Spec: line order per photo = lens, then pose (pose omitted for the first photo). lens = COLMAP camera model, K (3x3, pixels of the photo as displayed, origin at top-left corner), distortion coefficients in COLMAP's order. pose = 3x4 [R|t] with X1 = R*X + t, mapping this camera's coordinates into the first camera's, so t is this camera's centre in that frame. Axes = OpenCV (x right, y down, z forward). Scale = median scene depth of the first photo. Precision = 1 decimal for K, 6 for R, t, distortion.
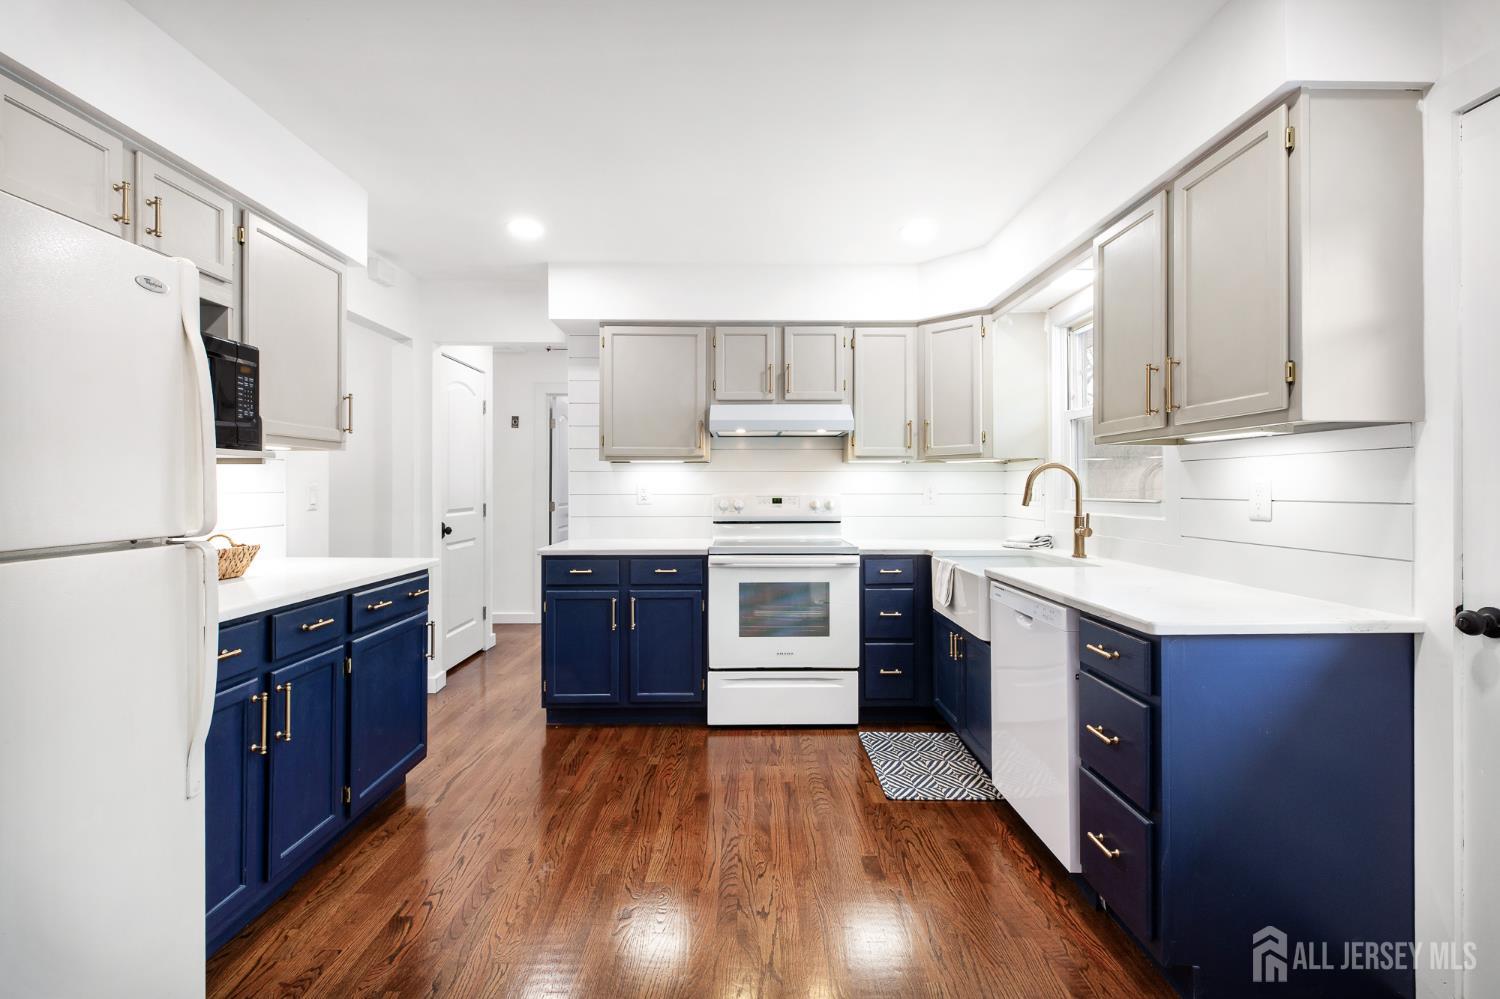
lens RADIAL K [[668.0, 0, 742.9], [0, 668.0, 488.9], [0, 0, 1]] dist [0.001763, 0.000169]
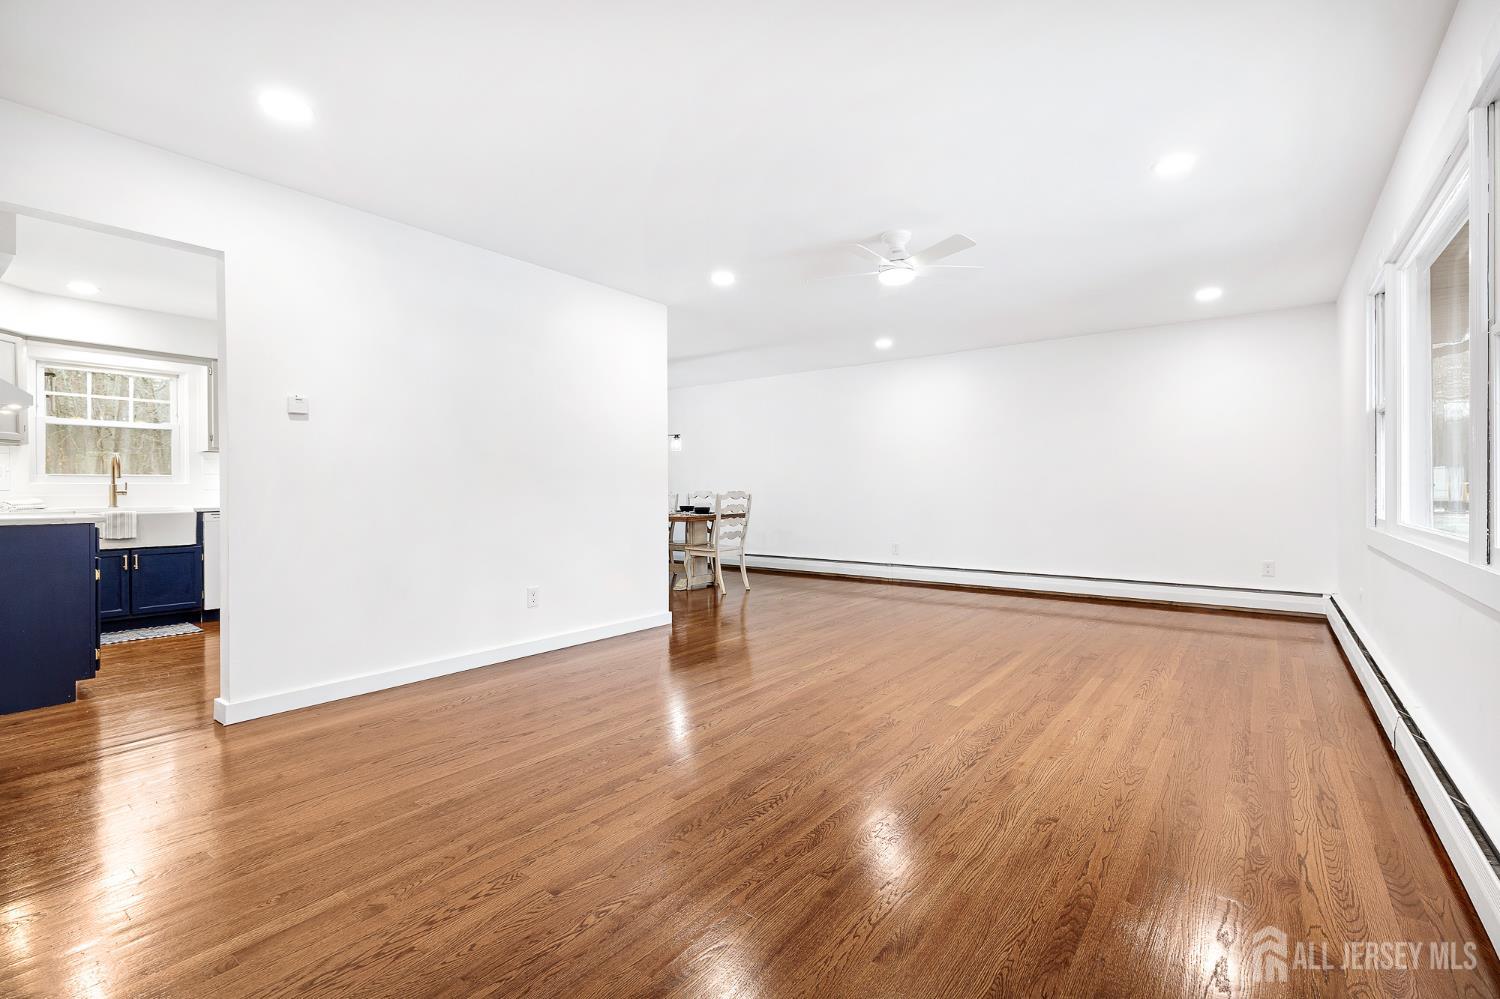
lens RADIAL K [[668.0, 0, 751.0], [0, 668.0, 489.7], [0, 0, 1]] dist [0.001763, 0.000169]
pose [[-0.792225, -0.000720, 0.610229, -1.679647], [0.001735, 0.999993, 0.003432, 0.044970], [-0.610227, 0.003778, -0.792218, 1.202416]]
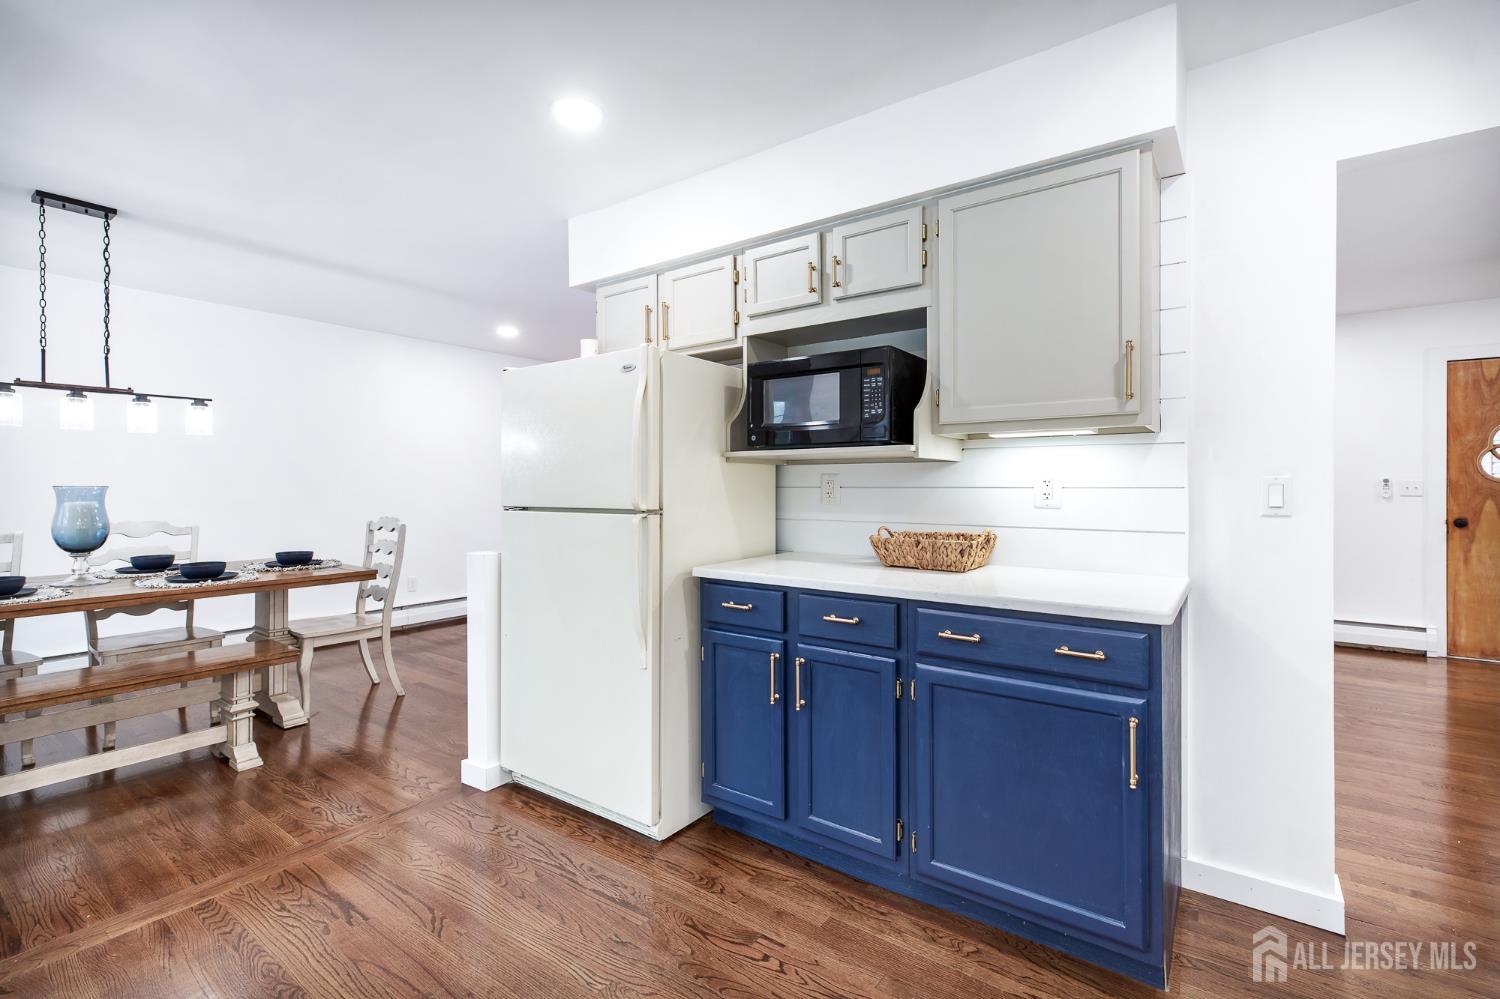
lens RADIAL K [[668.0, 0, 753.0], [0, 668.0, 495.8], [0, 0, 1]] dist [0.001763, 0.000169]
pose [[-0.583205, -0.001446, -0.812323, 0.140013], [-0.004239, 0.999990, 0.001263, 0.012340], [0.812314, 0.004180, -0.583206, 0.863232]]
